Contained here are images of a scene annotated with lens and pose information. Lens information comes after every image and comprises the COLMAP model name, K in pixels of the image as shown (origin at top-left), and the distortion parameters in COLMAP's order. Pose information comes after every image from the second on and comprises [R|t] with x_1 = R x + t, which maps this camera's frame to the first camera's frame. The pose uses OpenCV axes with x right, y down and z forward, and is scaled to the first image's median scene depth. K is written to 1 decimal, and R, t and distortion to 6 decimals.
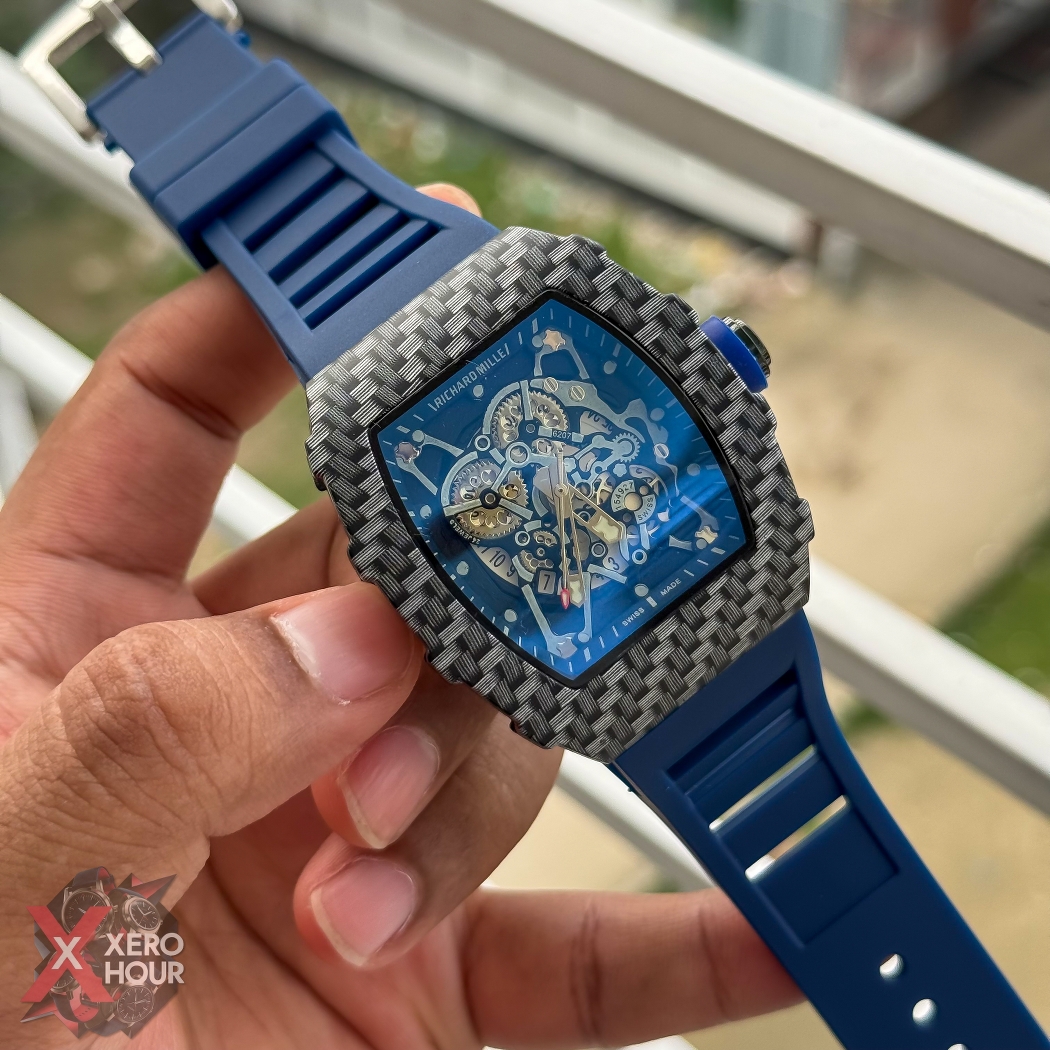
lens RADIAL K [[2046.1, 0, 525.0], [0, 2046.1, 525.0], [0, 0, 1]] dist [0.069780, -0.197774]
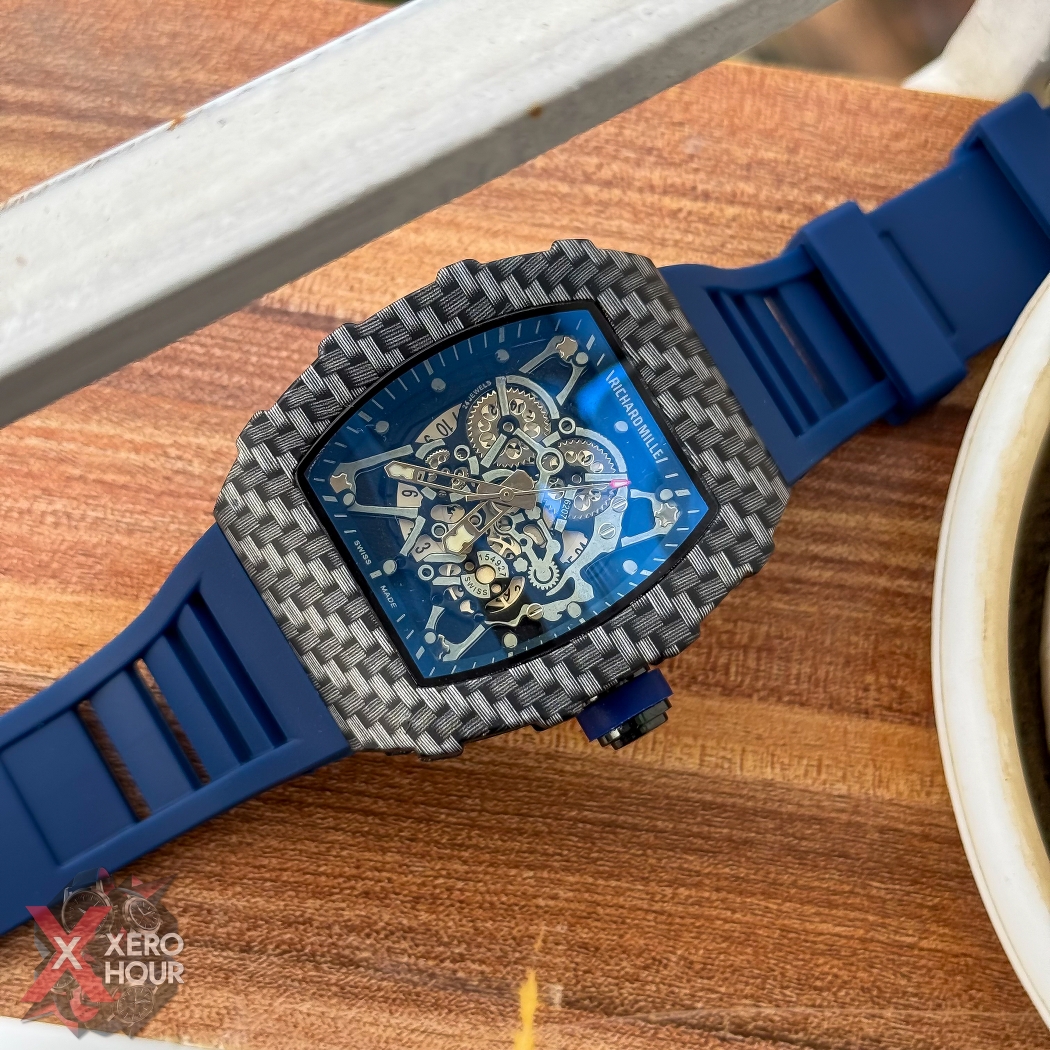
lens RADIAL K [[2057.9, 0, 547.5], [0, 2057.9, 547.6], [0, 0, 1]] dist [0.067126, -0.172216]
pose [[-0.126021, 0.972924, -0.193746, 0.222176], [-0.992027, -0.123461, 0.025280, -0.062599], [0.000675, 0.195388, 0.980726, 0.072894]]
